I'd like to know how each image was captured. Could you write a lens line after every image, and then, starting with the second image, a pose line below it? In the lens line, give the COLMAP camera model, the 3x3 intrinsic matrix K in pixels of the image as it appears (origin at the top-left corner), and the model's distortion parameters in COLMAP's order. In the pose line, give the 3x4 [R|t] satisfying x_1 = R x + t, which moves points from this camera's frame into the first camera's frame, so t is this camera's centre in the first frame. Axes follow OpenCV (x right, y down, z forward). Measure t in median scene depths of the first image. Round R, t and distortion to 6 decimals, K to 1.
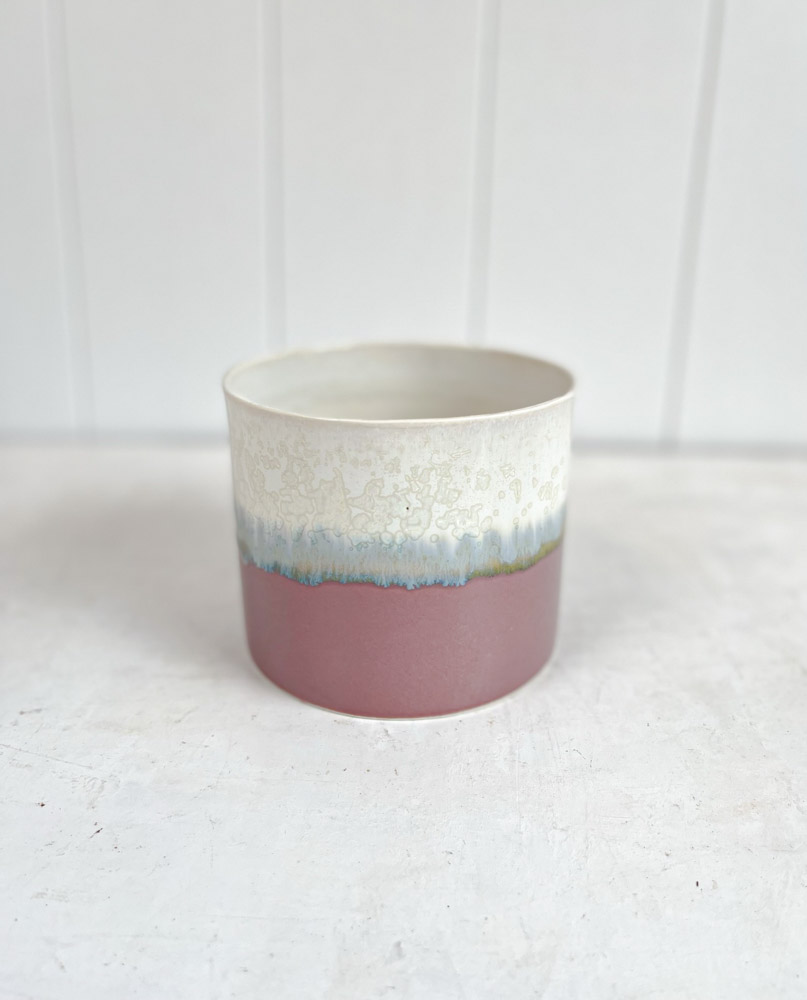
lens RADIAL K [[920.9, 0, 439.6], [0, 920.9, 489.7], [0, 0, 1]] dist [0.047037, -0.092183]
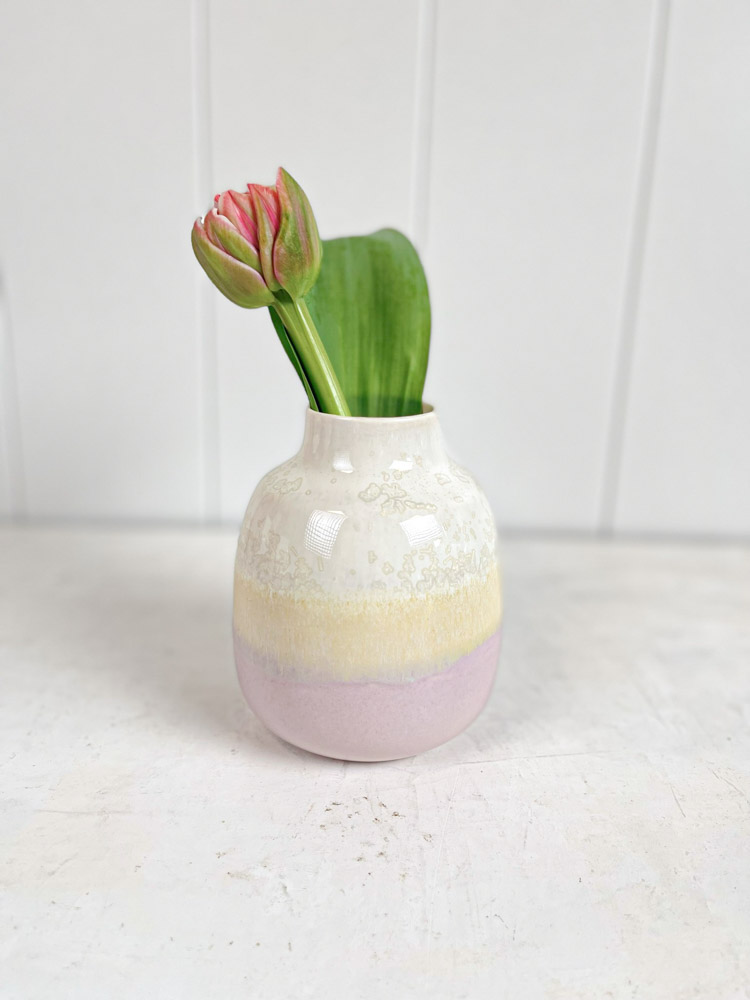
lens RADIAL K [[836.2, 0, 404.0], [0, 836.2, 530.8], [0, 0, 1]] dist [0.066410, -0.109534]
pose [[0.999974, 0.005211, 0.005078, 0.054851], [-0.005147, 0.999908, -0.012588, -0.077022], [-0.005143, 0.012562, 0.999908, 0.201276]]
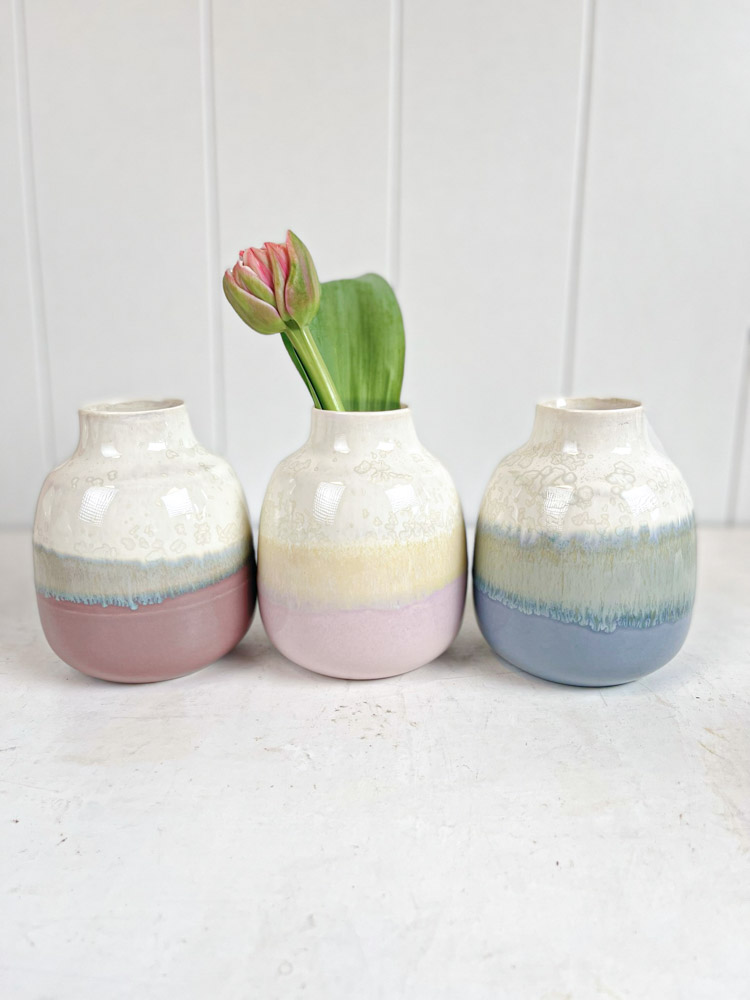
lens RADIAL K [[836.2, 0, 402.7], [0, 836.2, 527.3], [0, 0, 1]] dist [0.066410, -0.109534]
pose [[0.999435, -0.022563, 0.024900, 0.047829], [0.024043, 0.997859, -0.060821, 0.038517], [-0.023475, 0.061385, 0.997838, -0.115284]]
